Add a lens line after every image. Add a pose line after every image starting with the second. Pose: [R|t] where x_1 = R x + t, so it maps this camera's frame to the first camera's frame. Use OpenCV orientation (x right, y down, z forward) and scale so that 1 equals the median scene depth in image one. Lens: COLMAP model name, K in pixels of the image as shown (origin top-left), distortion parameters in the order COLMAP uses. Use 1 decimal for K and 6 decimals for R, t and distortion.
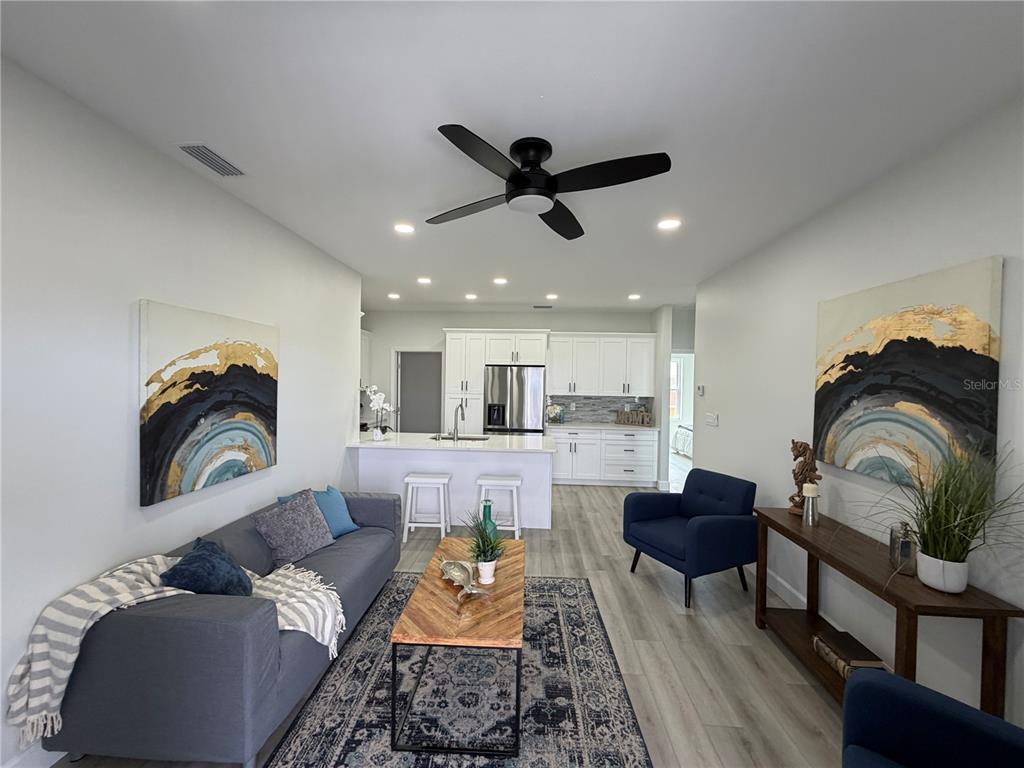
lens RADIAL K [[408.1, 0, 509.5], [0, 408.1, 384.5], [0, 0, 1]] dist [-0.000966, 0.000050]
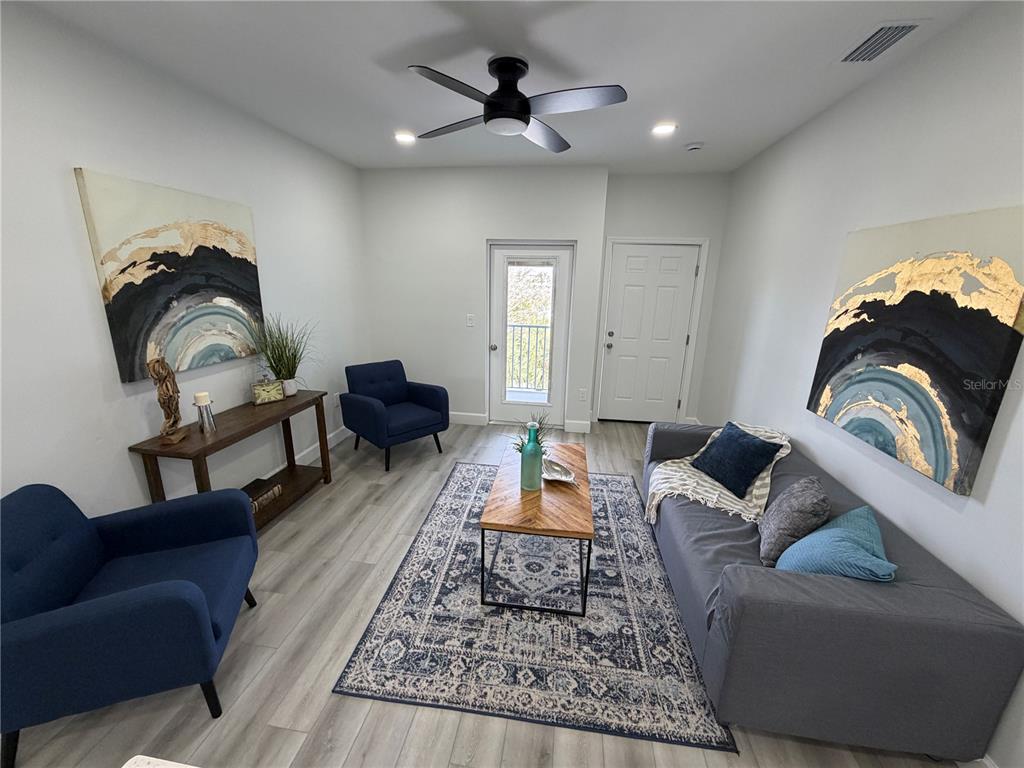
lens RADIAL K [[408.1, 0, 508.7], [0, 408.1, 384.2], [0, 0, 1]] dist [-0.000966, 0.000050]
pose [[-0.995302, -0.058689, 0.077002, -0.063839], [-0.036086, 0.962895, 0.267454, -0.060575], [-0.089842, 0.263419, -0.960489, 1.870288]]
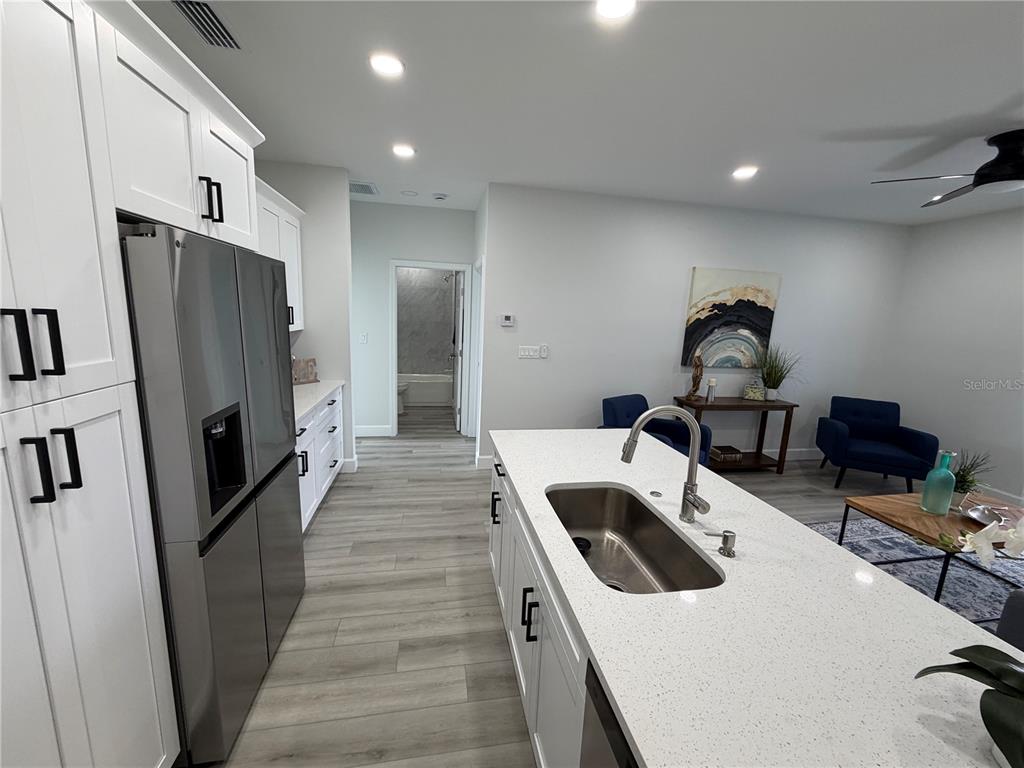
lens RADIAL K [[408.1, 0, 509.8], [0, 408.1, 384.8], [0, 0, 1]] dist [-0.000966, 0.000050]
pose [[-0.243179, -0.199979, 0.949143, -0.716716], [-0.036877, 0.979715, 0.196972, -0.042451], [-0.969280, 0.012898, -0.245621, 2.282295]]
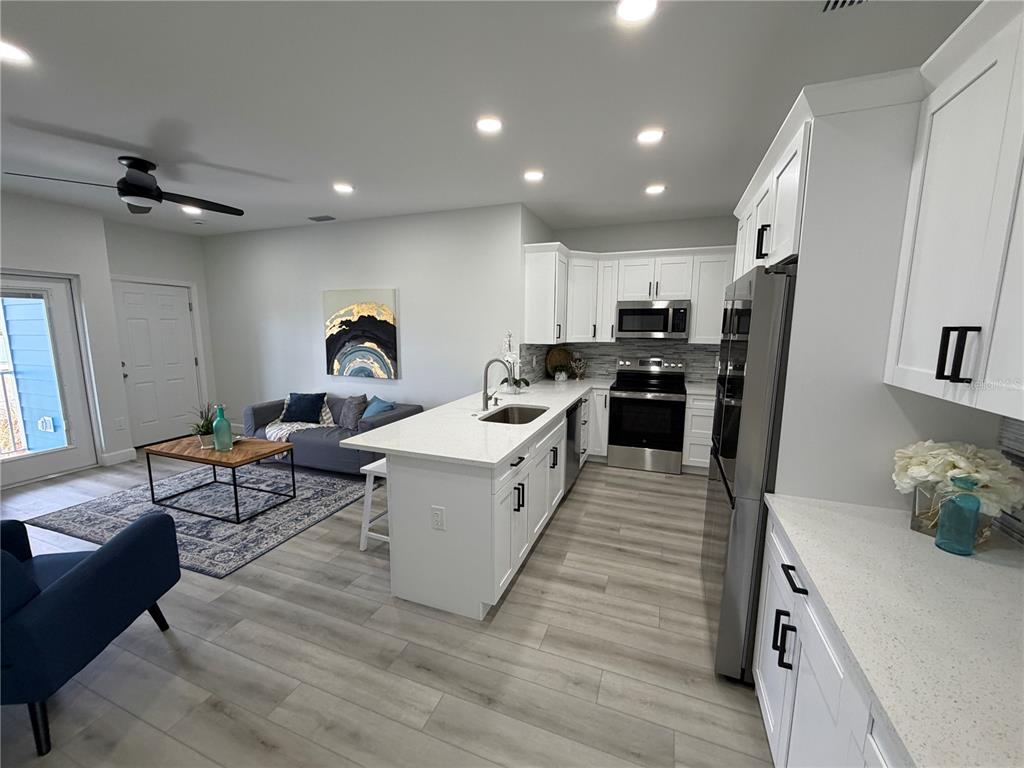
lens RADIAL K [[408.1, 0, 509.7], [0, 408.1, 384.0], [0, 0, 1]] dist [-0.000966, 0.000050]
pose [[-0.301533, 0.118027, -0.946122, 0.967167], [-0.020809, 0.991258, 0.130289, 0.003593], [0.953229, 0.058974, -0.296441, 2.346544]]
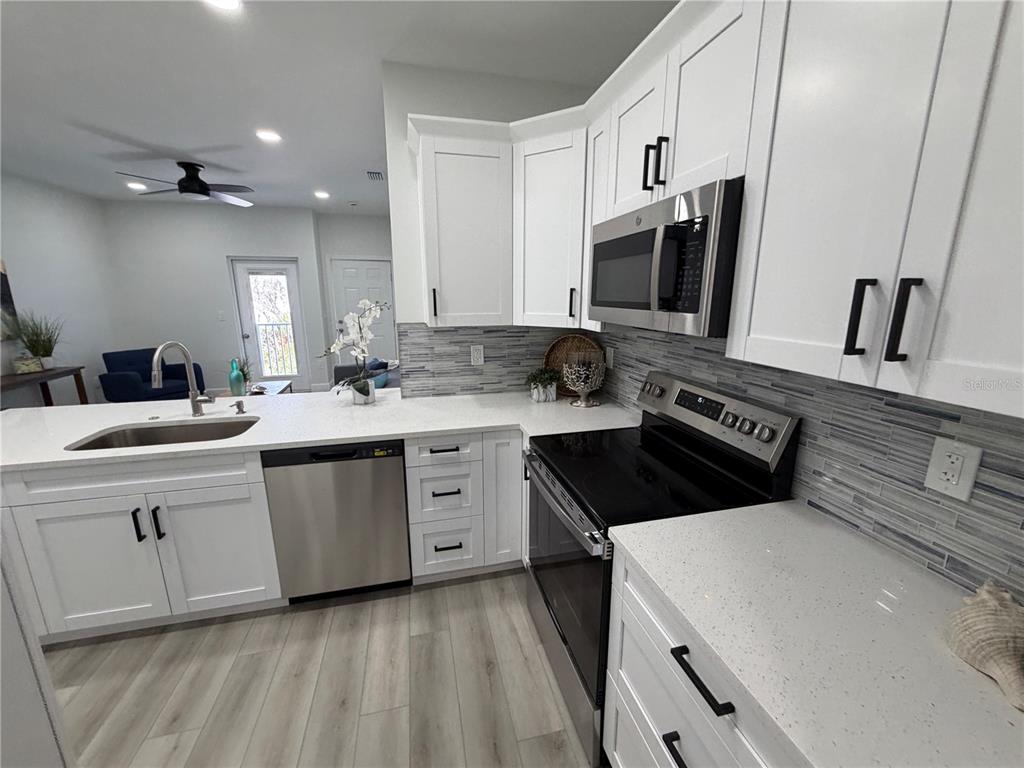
lens RADIAL K [[408.1, 0, 510.1], [0, 408.1, 383.6], [0, 0, 1]] dist [-0.000966, 0.000050]
pose [[-0.954810, 0.049389, -0.293085, -0.650713], [-0.018594, 0.974240, 0.224747, -0.026299], [0.296635, 0.220040, -0.929296, 2.922680]]
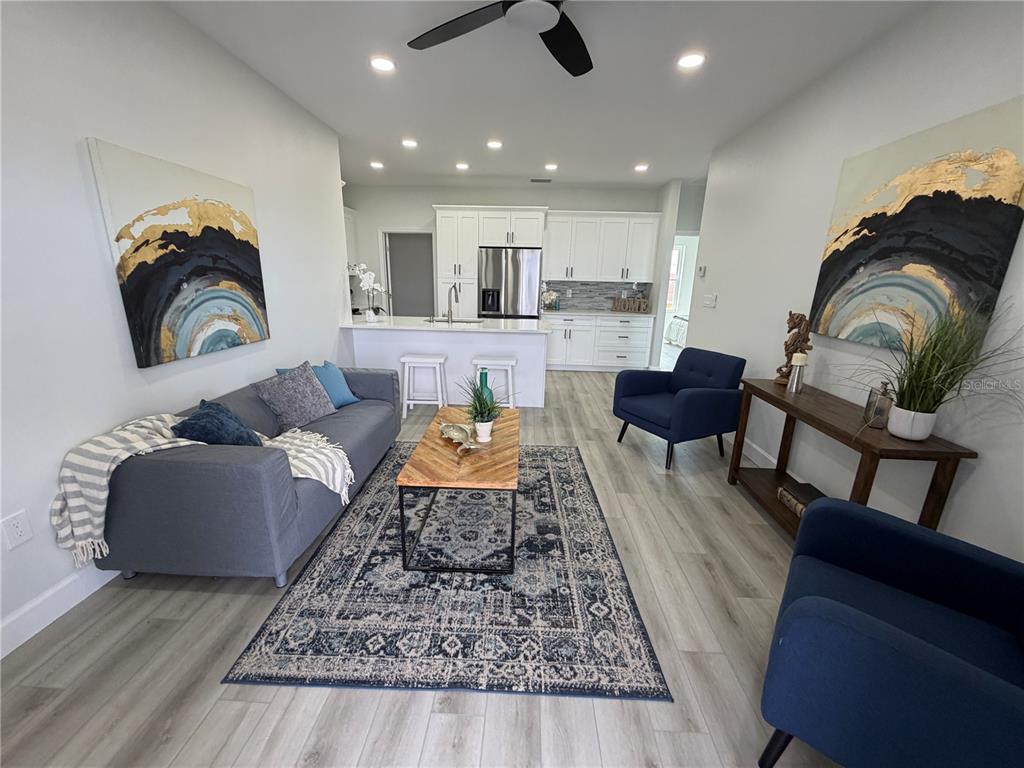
lens RADIAL K [[408.1, 0, 509.4], [0, 408.1, 384.8], [0, 0, 1]] dist [-0.000966, 0.000050]
pose [[0.999890, 0.001273, 0.014768, -0.004806], [-0.004893, 0.968793, 0.247824, 0.070908], [-0.013991, -0.247869, 0.968692, 0.002920]]
